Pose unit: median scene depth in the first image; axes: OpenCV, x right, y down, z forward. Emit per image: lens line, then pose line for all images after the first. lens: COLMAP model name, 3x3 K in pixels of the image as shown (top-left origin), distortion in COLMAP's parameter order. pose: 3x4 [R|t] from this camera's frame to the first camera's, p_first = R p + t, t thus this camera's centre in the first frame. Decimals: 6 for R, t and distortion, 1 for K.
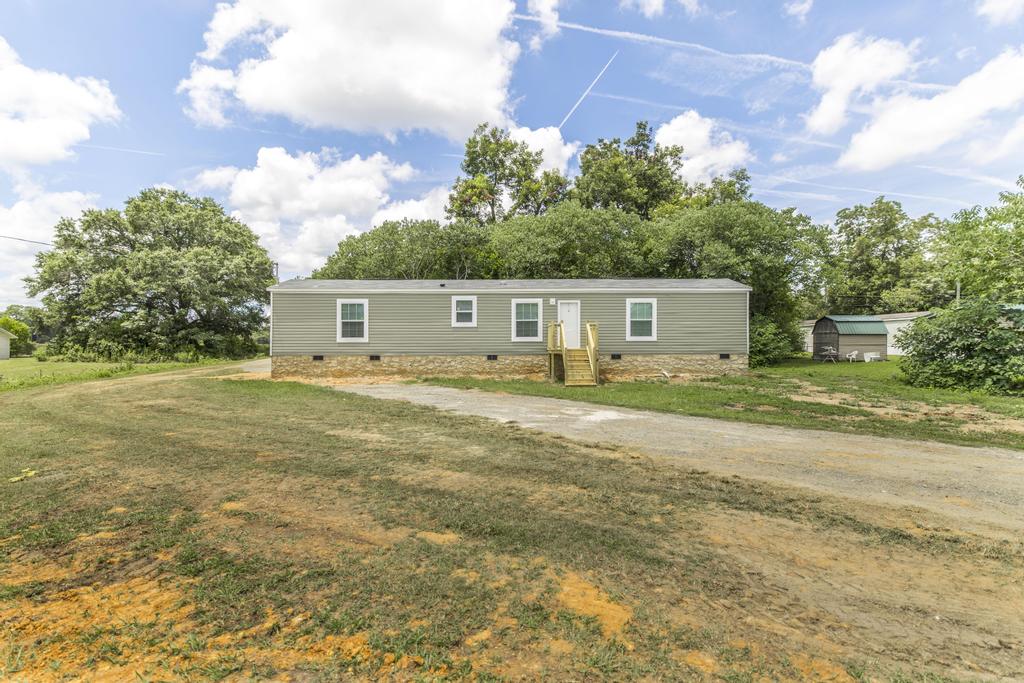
lens RADIAL K [[530.7, 0, 528.6], [0, 530.7, 347.0], [0, 0, 1]] dist [0.002893, 0.000822]
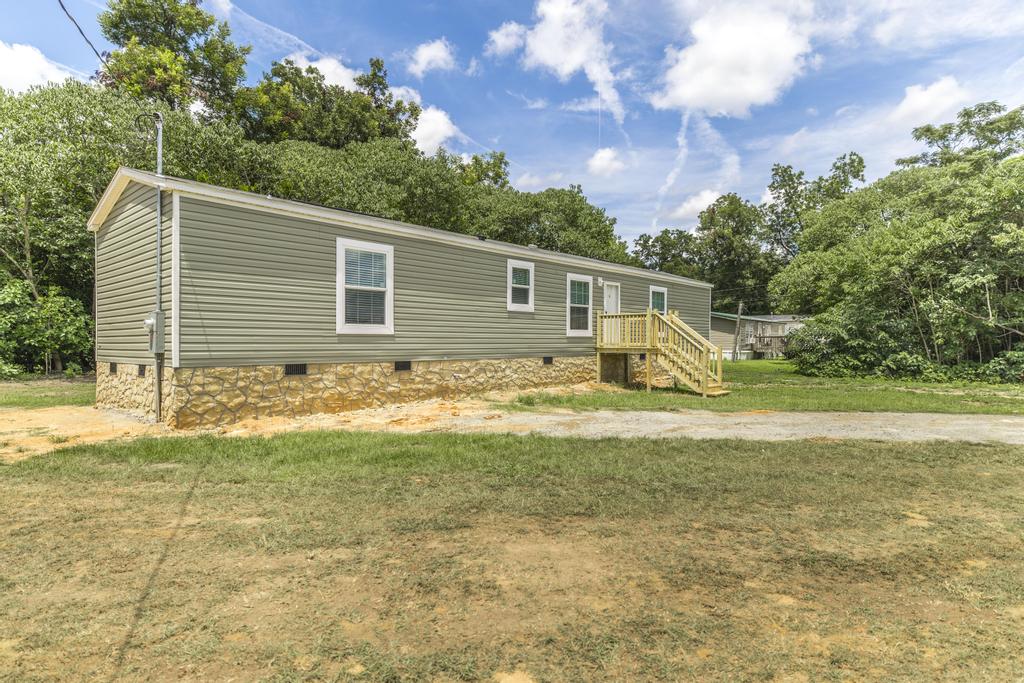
lens RADIAL K [[564.6, 0, 512.0], [0, 564.6, 341.5], [0, 0, 1]] dist [0.003886, 0.000466]
pose [[0.686273, 0.004206, 0.727332, -0.598428], [-0.001429, 0.999989, -0.004435, -0.000435], [-0.727343, 0.002005, 0.686272, 0.553848]]
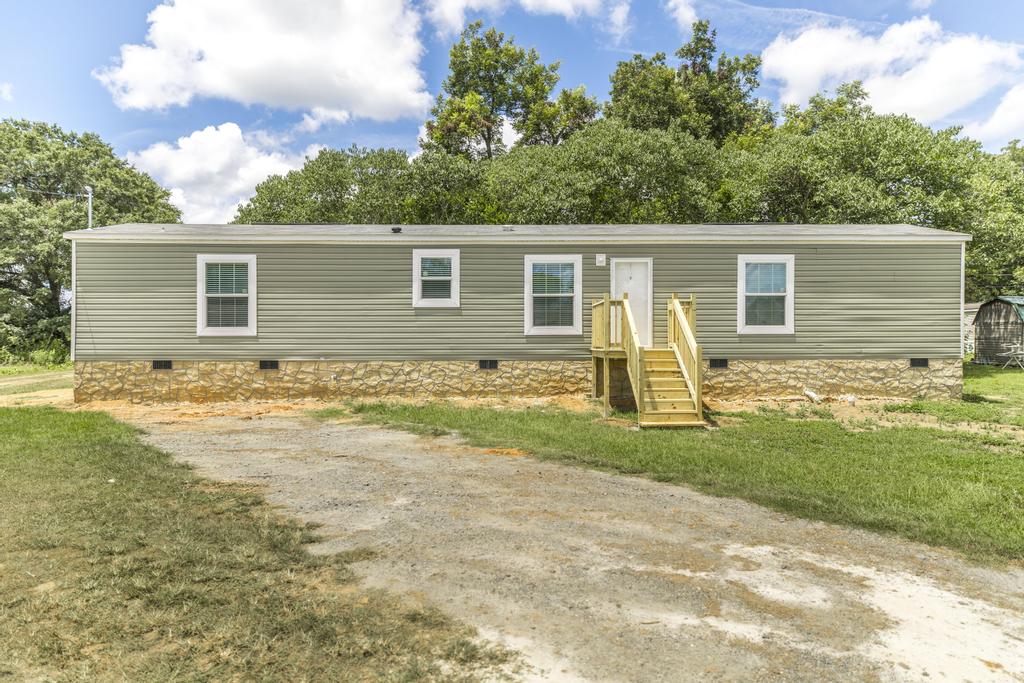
lens RADIAL K [[411.9, 0, 512.0], [0, 411.9, 341.5], [0, 0, 1]] dist [-0.000050, -0.000169]
pose [[0.999976, 0.001389, -0.006743, -0.041473], [-0.001376, 0.999997, 0.002023, -0.004429], [0.006746, -0.002013, 0.999975, 0.579861]]
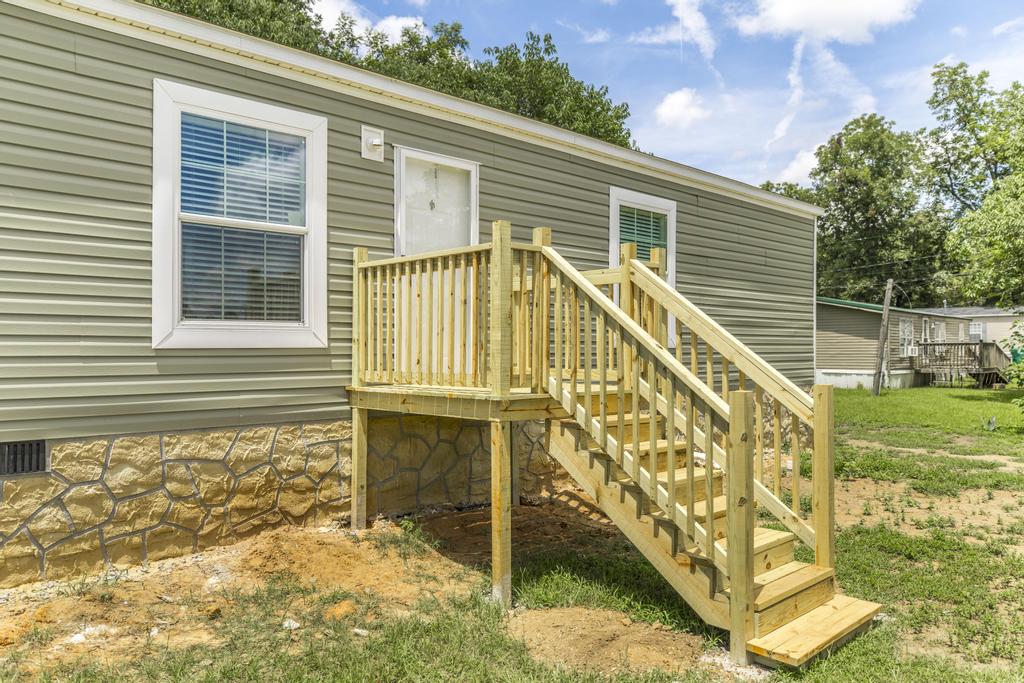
lens RADIAL K [[738.2, 0, 512.0], [0, 738.2, 341.5], [0, 0, 1]] dist [-0.009837, -0.005526]
pose [[0.743996, 0.010350, 0.668104, -0.098035], [0.006414, 0.999723, -0.022630, -0.006358], [-0.668153, 0.021122, 0.743724, 0.759704]]
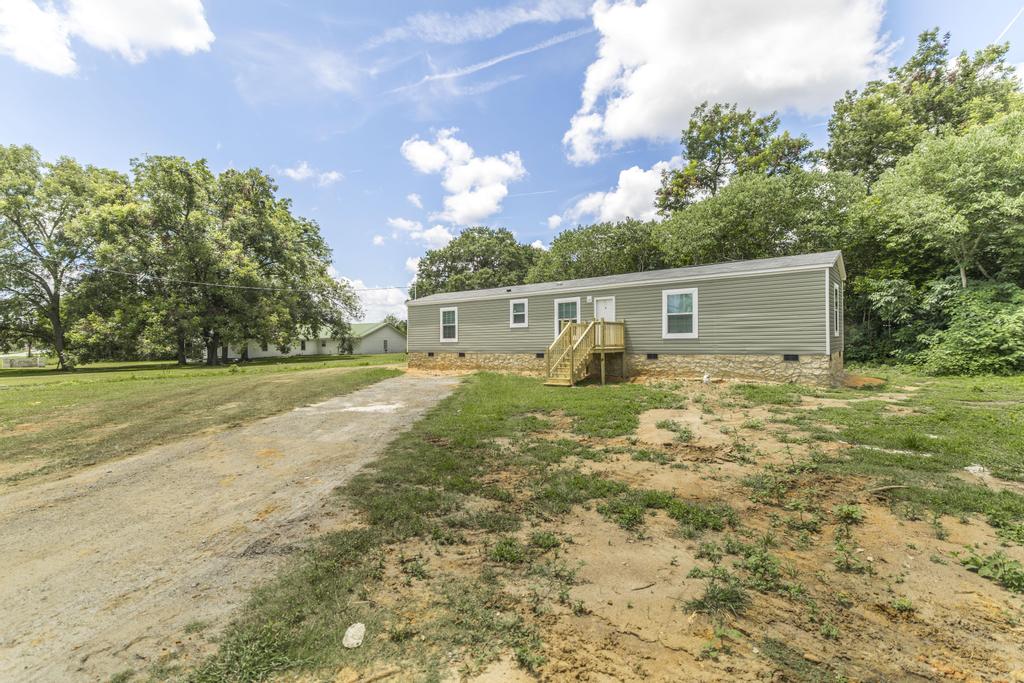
lens RADIAL K [[483.7, 0, 512.0], [0, 483.7, 341.5], [0, 0, 1]] dist [0.002236, 0.000320]
pose [[0.762802, -0.006759, -0.646597, 0.512076], [0.013302, 0.999898, 0.005241, -0.014362], [0.646496, -0.012598, 0.762814, 0.222946]]
